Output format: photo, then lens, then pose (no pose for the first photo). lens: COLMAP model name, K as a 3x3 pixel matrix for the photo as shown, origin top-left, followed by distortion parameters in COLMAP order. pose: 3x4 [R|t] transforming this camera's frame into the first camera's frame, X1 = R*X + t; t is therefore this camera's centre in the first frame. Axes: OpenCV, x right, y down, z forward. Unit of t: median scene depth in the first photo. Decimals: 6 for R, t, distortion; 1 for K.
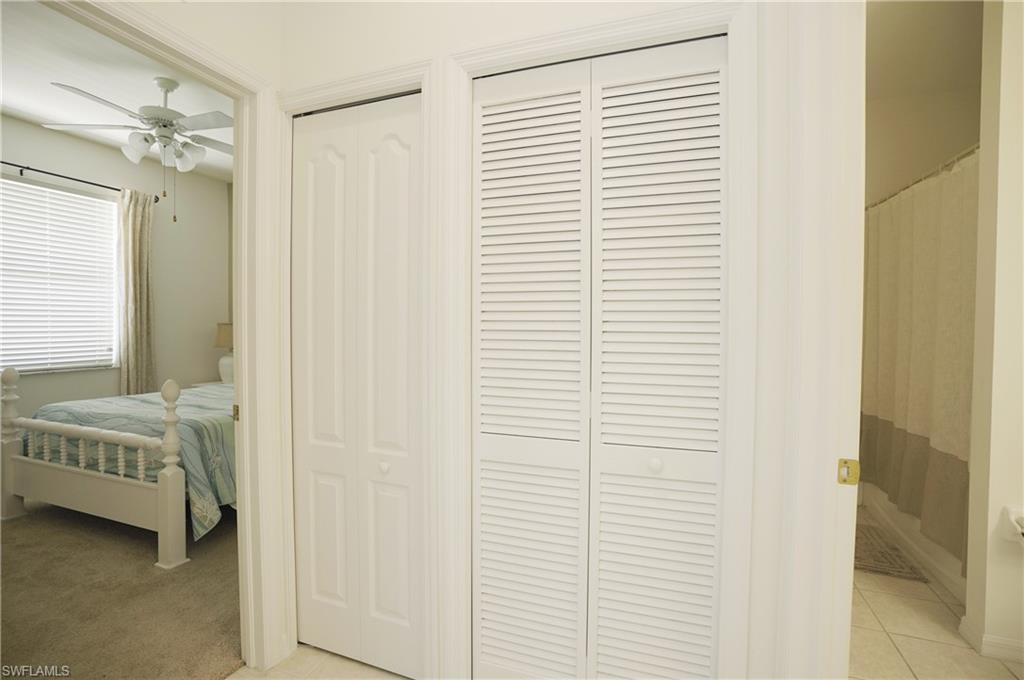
lens RADIAL K [[474.7, 0, 518.1], [0, 474.7, 335.0], [0, 0, 1]] dist [-0.067309, 0.026389]
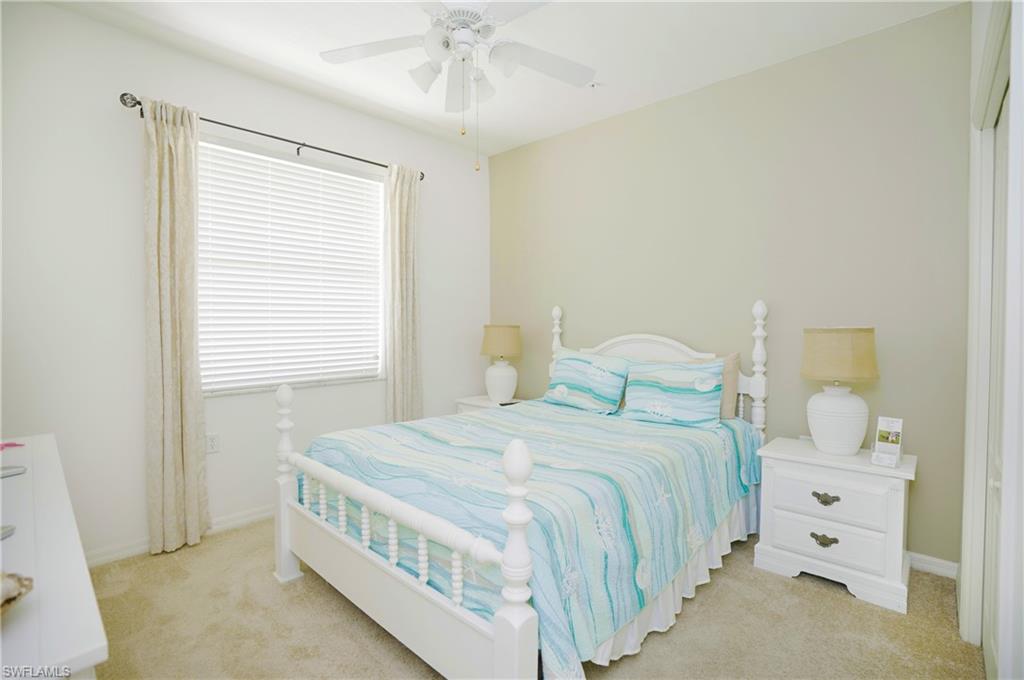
lens RADIAL K [[474.7, 0, 518.1], [0, 474.7, 335.0], [0, 0, 1]] dist [-0.067309, 0.026389]
pose [[0.924442, 0.004306, -0.381299, -0.319939], [-0.003369, 0.999989, 0.003124, -0.012642], [0.381308, -0.001604, 0.924447, 0.295930]]
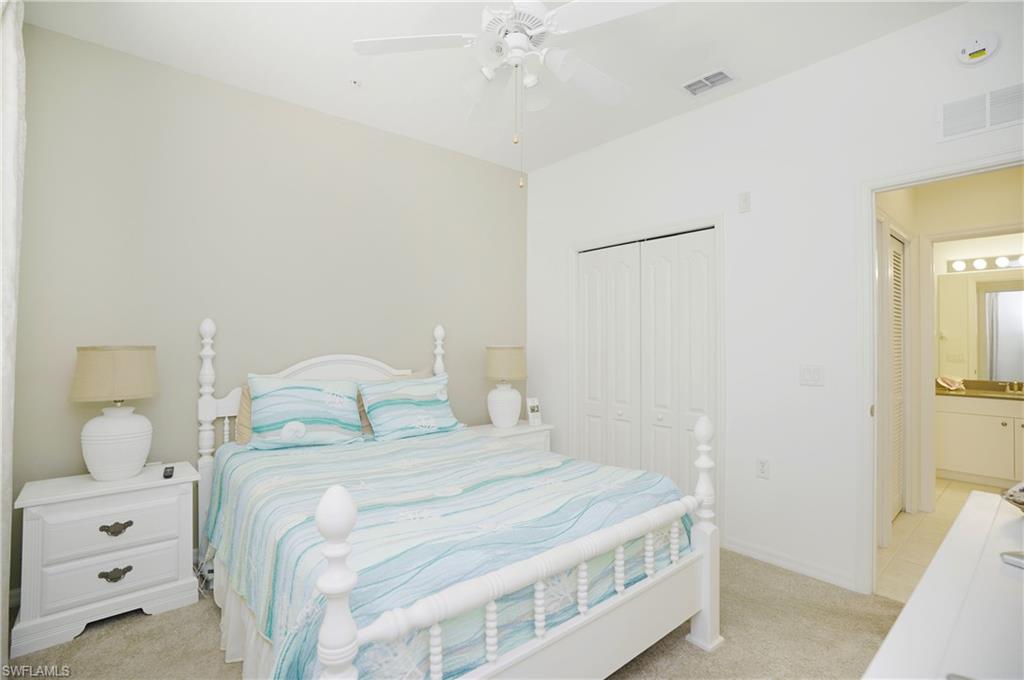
lens RADIAL K [[469.2, 0, 512.0], [0, 469.2, 340.0], [0, 0, 1]] dist [-0.142224, 0.057531]
pose [[0.509079, -0.000859, 0.860719, -0.902080], [0.019848, 0.999745, -0.010742, -0.022487], [-0.860491, 0.022552, 0.508967, 0.489333]]
